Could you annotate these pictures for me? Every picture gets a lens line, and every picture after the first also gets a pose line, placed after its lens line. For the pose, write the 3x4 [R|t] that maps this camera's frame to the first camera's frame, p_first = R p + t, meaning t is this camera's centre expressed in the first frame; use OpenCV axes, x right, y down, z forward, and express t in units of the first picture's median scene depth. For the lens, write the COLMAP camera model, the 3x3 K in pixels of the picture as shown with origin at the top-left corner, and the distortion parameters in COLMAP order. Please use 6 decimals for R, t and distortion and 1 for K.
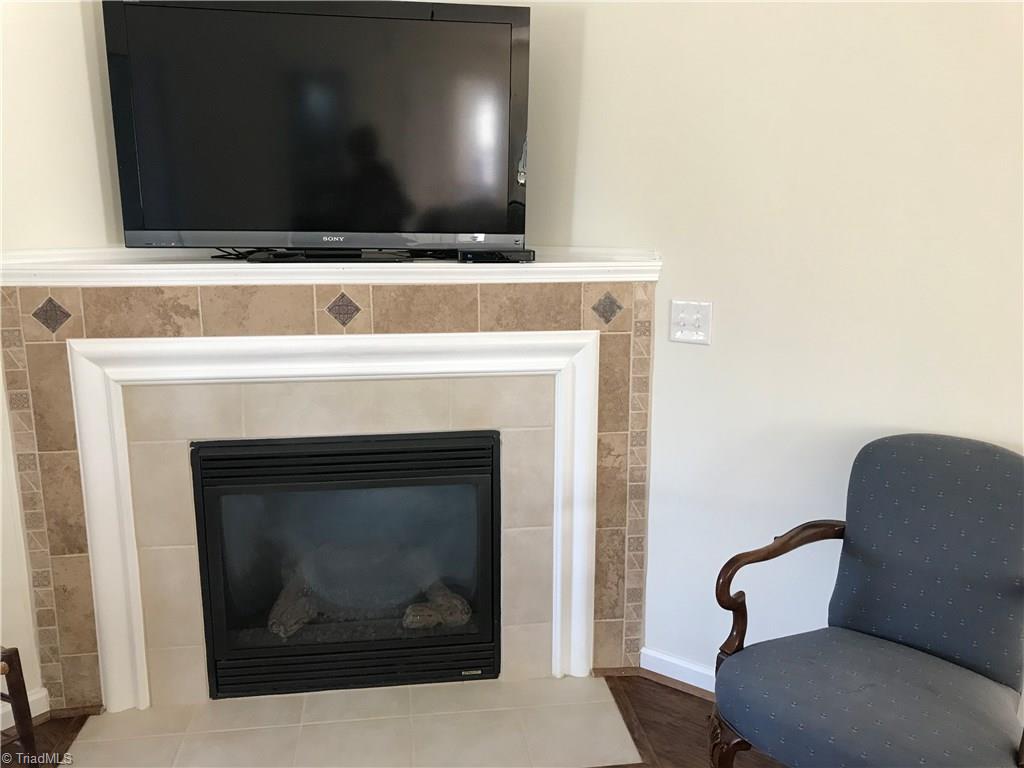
lens RADIAL K [[836.0, 0, 505.7], [0, 836.0, 384.6], [0, 0, 1]] dist [0.039080, -0.024567]
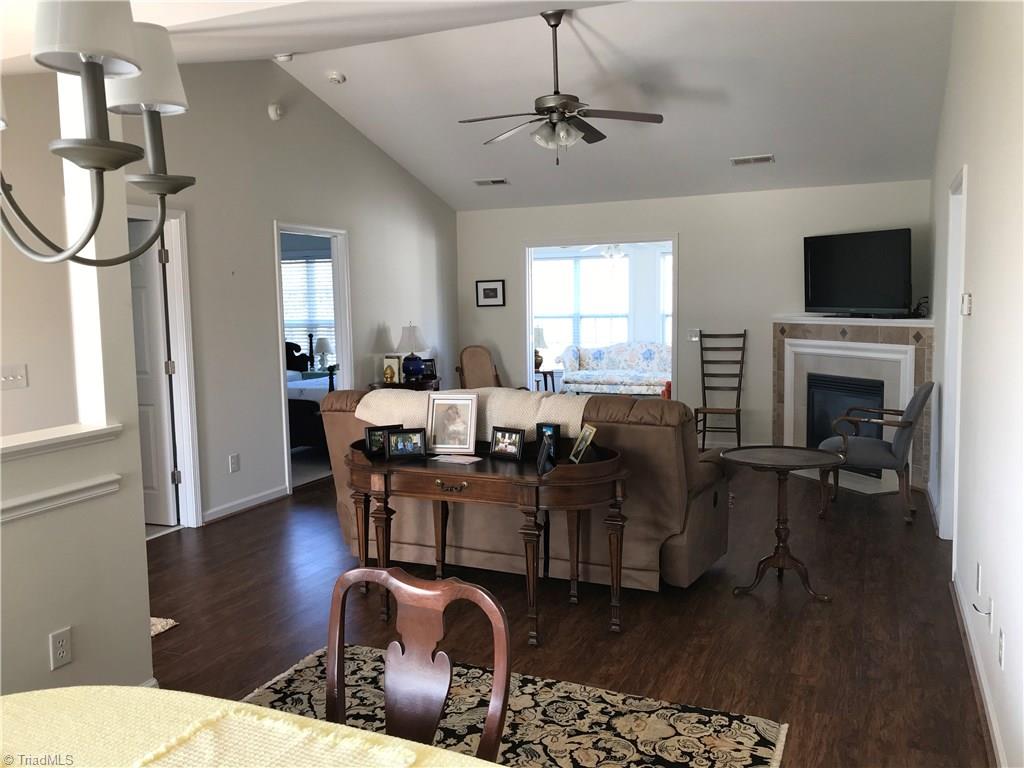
lens RADIAL K [[836.0, 0, 503.7], [0, 836.0, 381.2], [0, 0, 1]] dist [0.039080, -0.024567]
pose [[0.227202, 0.090514, -0.969632, 2.381639], [-0.175293, 0.983210, 0.050707, 0.136003], [0.957941, 0.158449, 0.239254, -0.832936]]
